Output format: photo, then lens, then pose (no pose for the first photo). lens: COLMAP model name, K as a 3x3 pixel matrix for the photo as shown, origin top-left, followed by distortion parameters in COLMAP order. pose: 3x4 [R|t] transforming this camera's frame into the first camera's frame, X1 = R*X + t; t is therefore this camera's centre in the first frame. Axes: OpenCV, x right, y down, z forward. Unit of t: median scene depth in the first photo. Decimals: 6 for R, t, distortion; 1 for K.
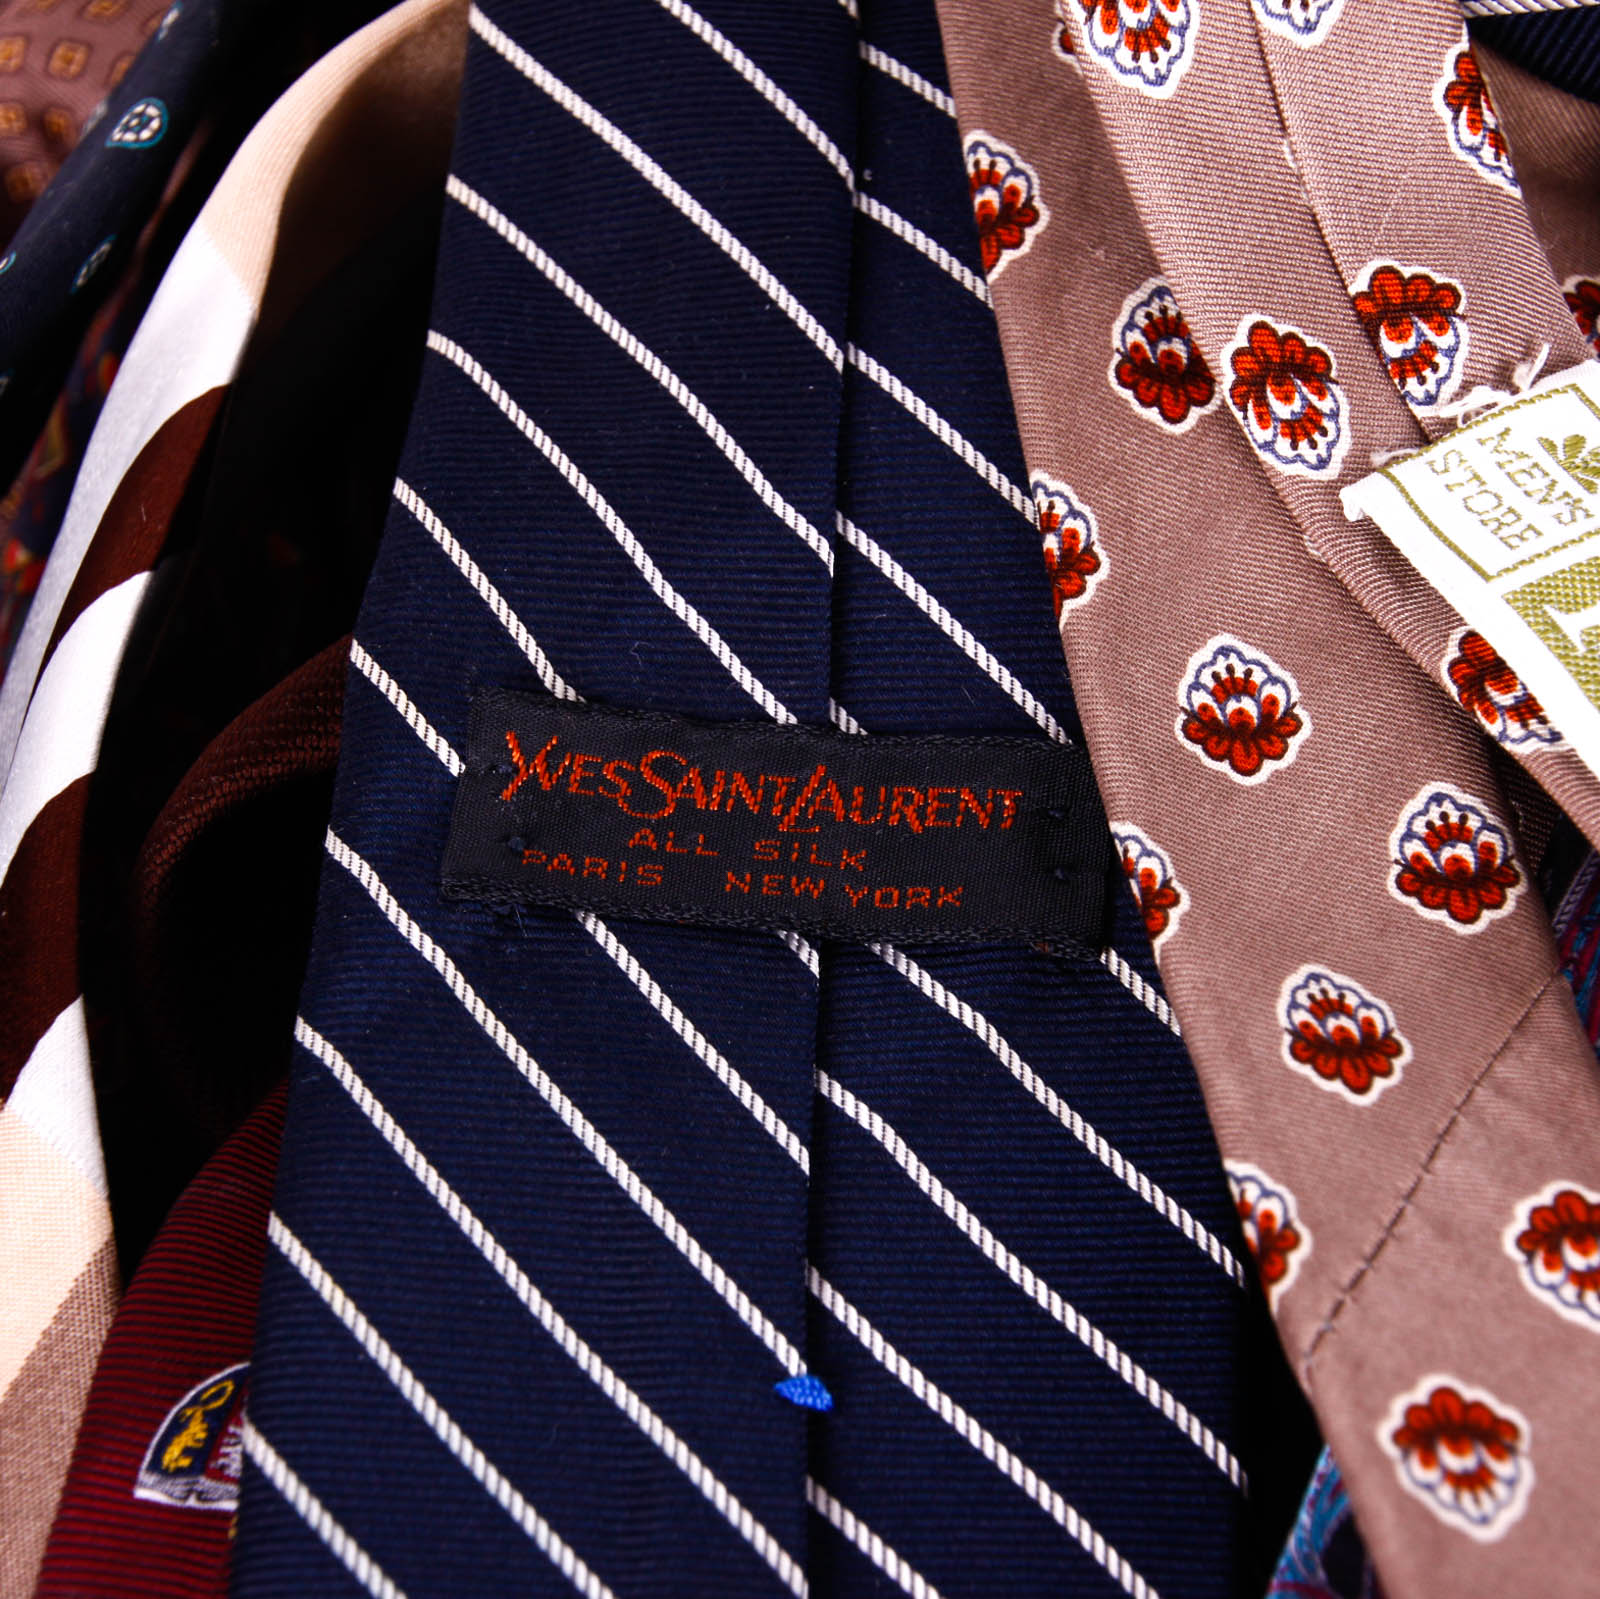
lens RADIAL K [[7685.2, 0, 802.0], [0, 7685.2, 844.0], [0, 0, 1]] dist [0.608919, 2.634326]
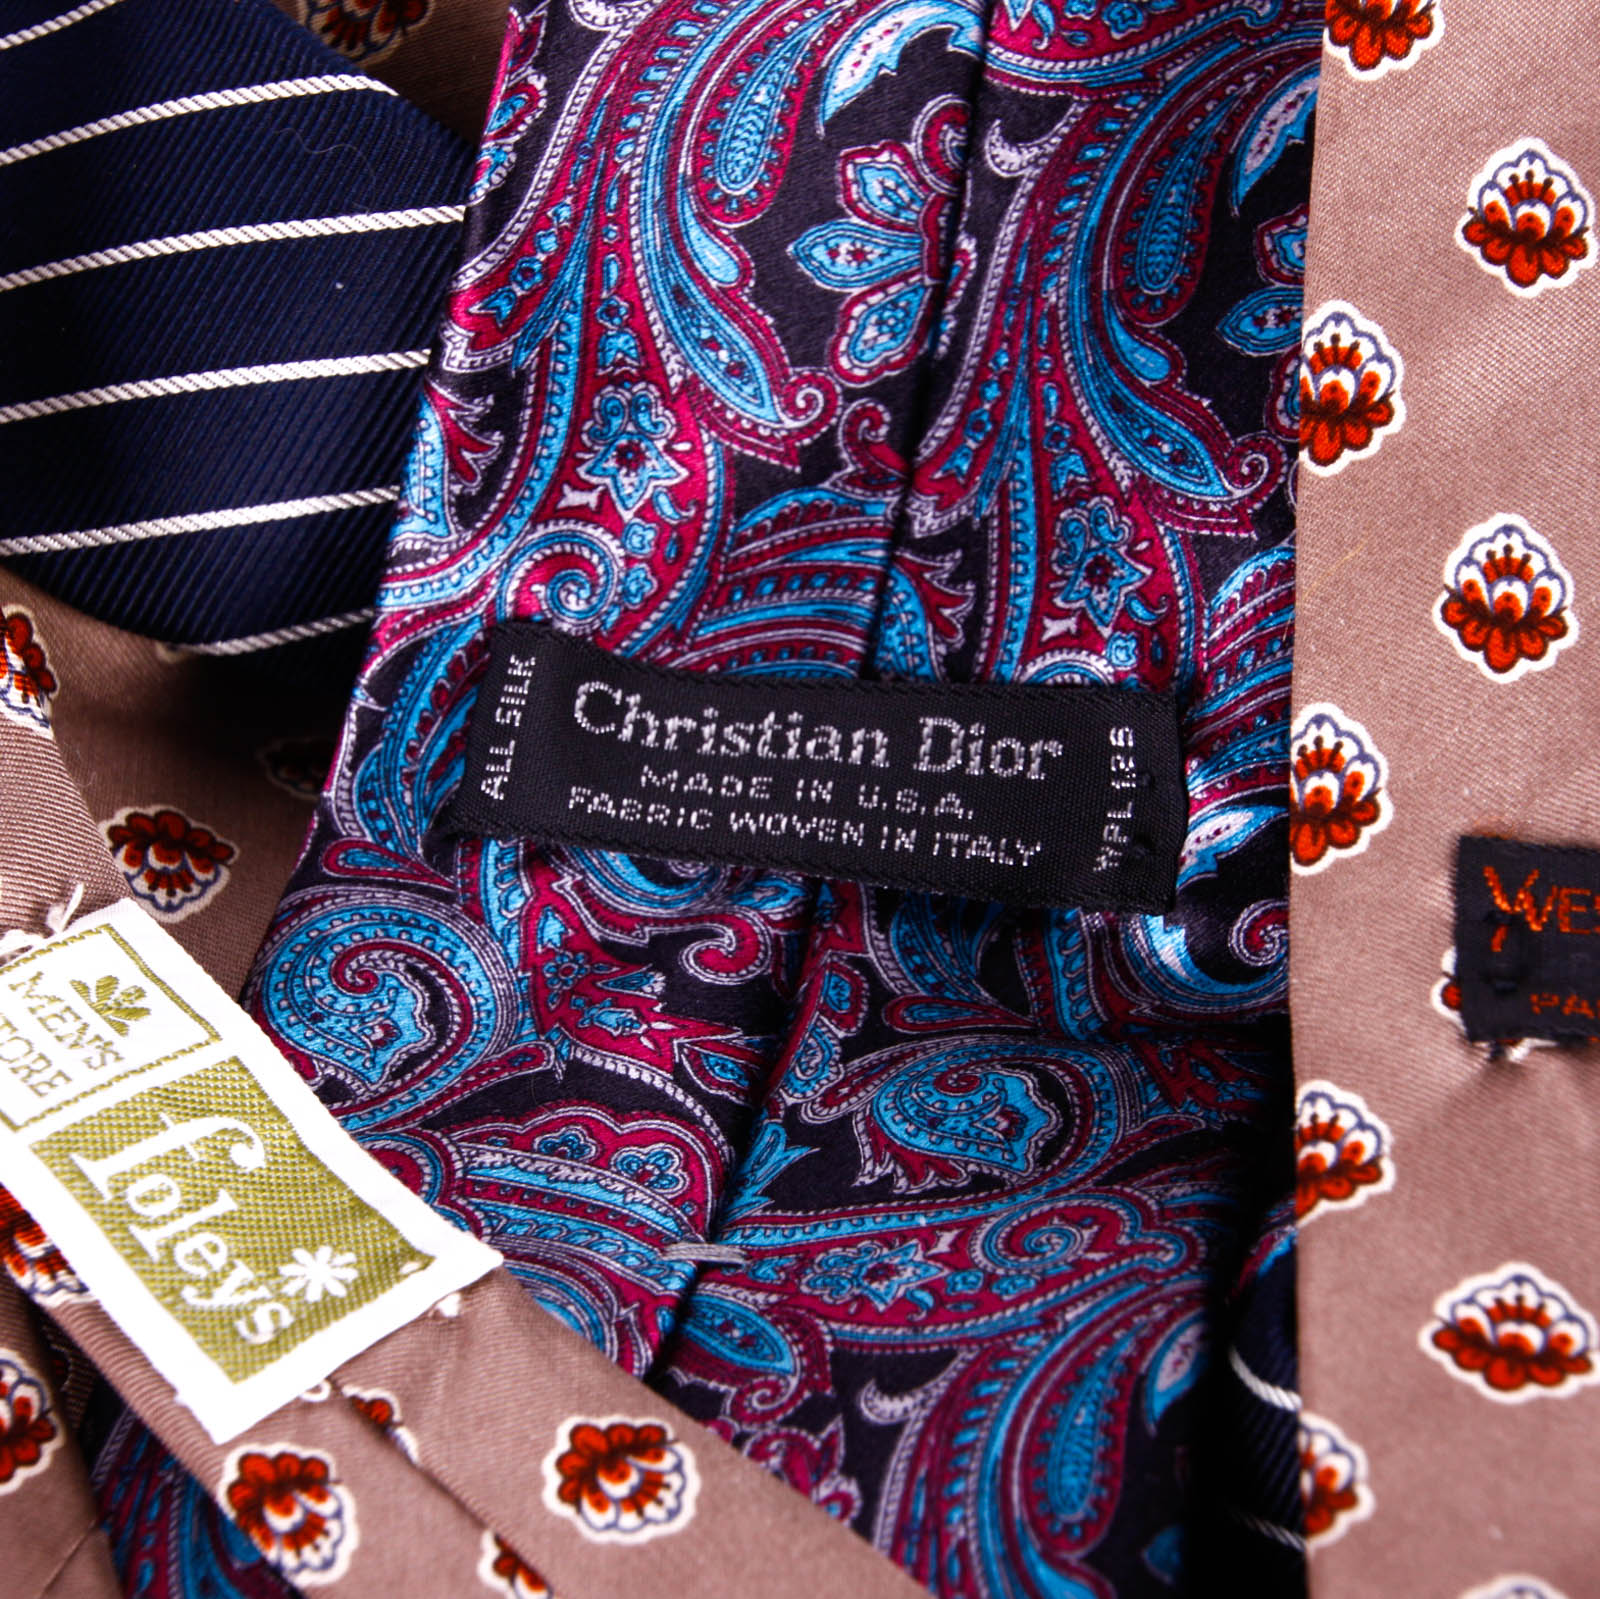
lens RADIAL K [[7685.2, 0, 802.0], [0, 7685.2, 844.0], [0, 0, 1]] dist [0.608919, 2.634326]
pose [[0.994456, -0.048697, 0.093201, 0.097249], [0.052028, 0.998078, -0.033657, -0.031757], [-0.091383, 0.038320, 0.995078, 0.000258]]
